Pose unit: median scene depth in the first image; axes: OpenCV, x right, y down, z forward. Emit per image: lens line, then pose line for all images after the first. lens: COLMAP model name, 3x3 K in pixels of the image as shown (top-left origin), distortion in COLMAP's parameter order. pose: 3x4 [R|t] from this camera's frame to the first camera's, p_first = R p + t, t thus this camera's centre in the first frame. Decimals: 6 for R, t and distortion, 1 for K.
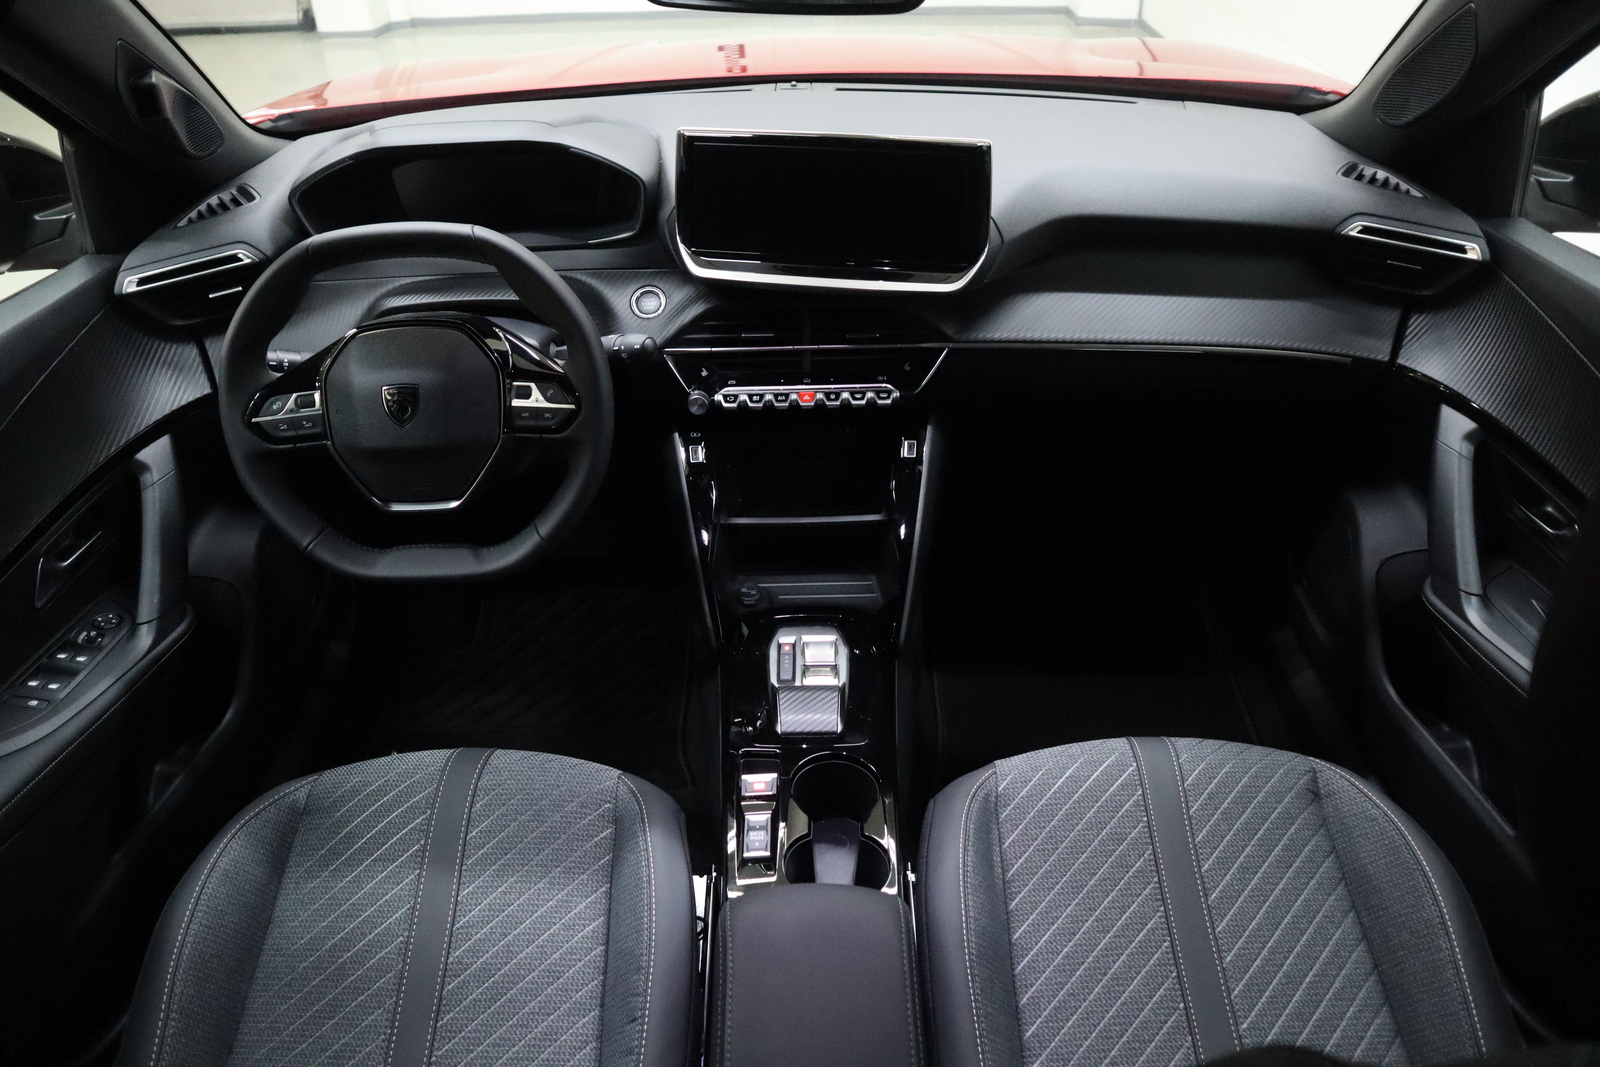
lens RADIAL K [[1079.5, 0, 800.0], [0, 1079.5, 533.5], [0, 0, 1]] dist [-0.060654, 0.000200]
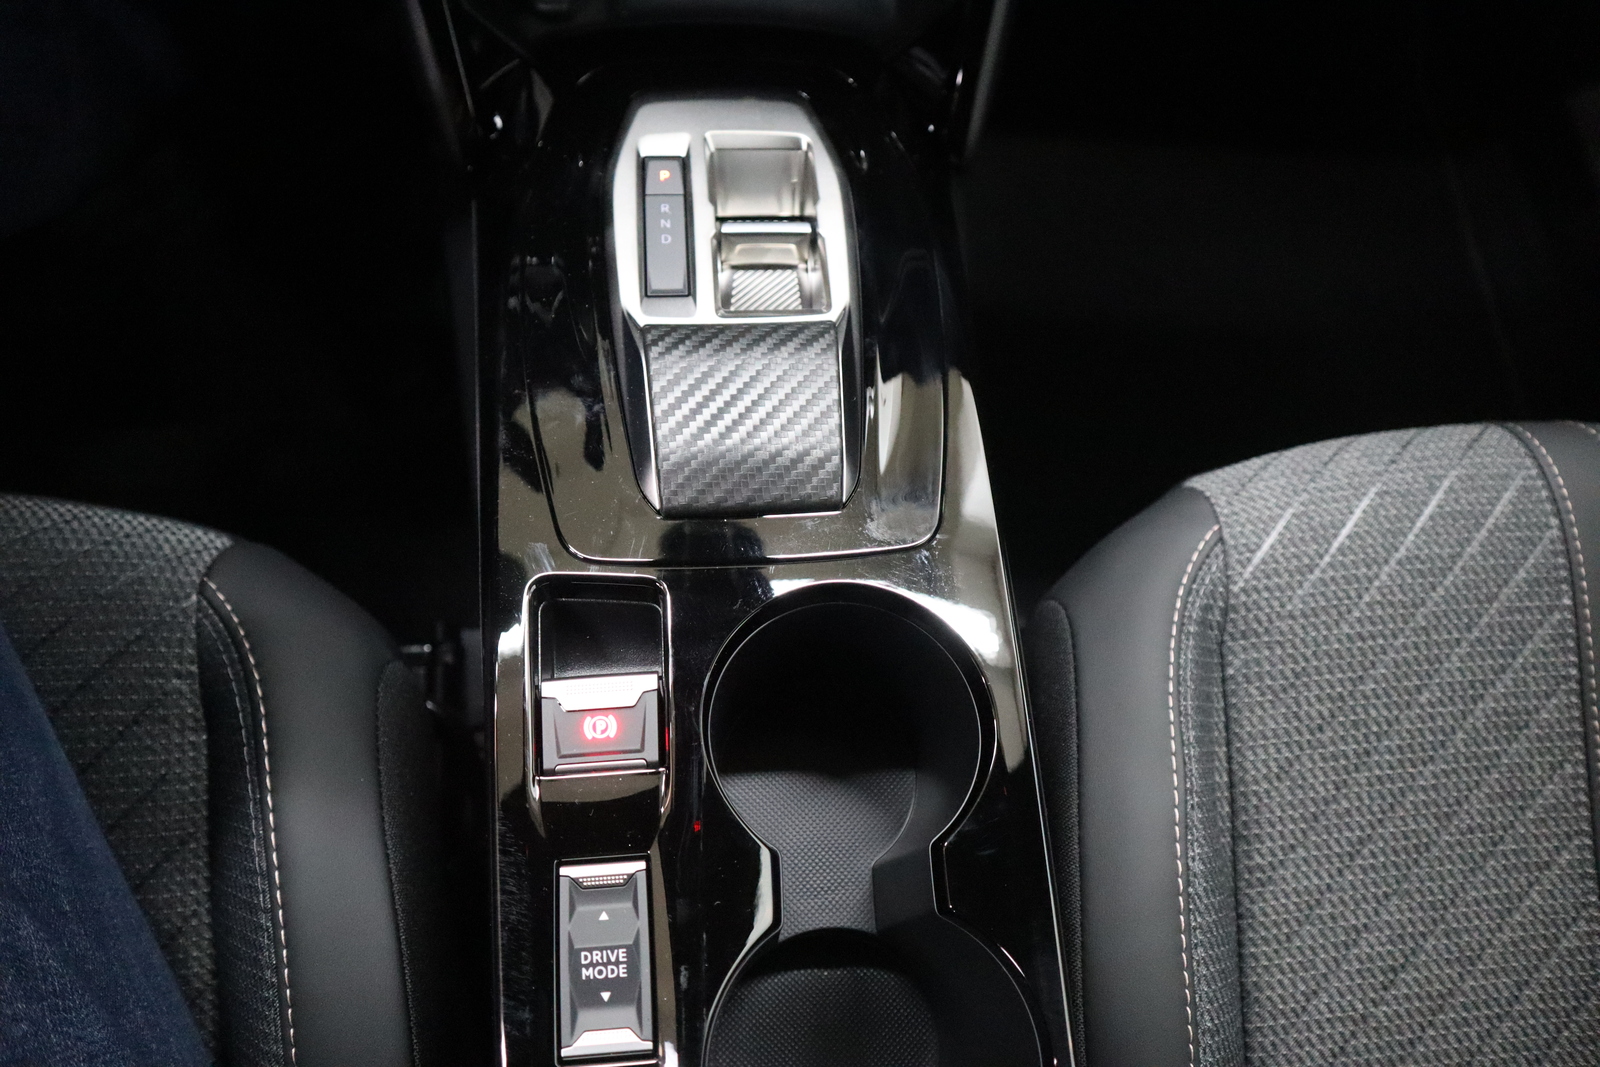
lens RADIAL K [[1079.5, 0, 800.0], [0, 1079.5, 533.5], [0, 0, 1]] dist [-0.060654, 0.000200]
pose [[0.992170, -0.032066, 0.120712, -0.014926], [-0.039363, 0.836948, 0.545865, 0.016302], [-0.118533, -0.546342, 0.829132, 0.687304]]
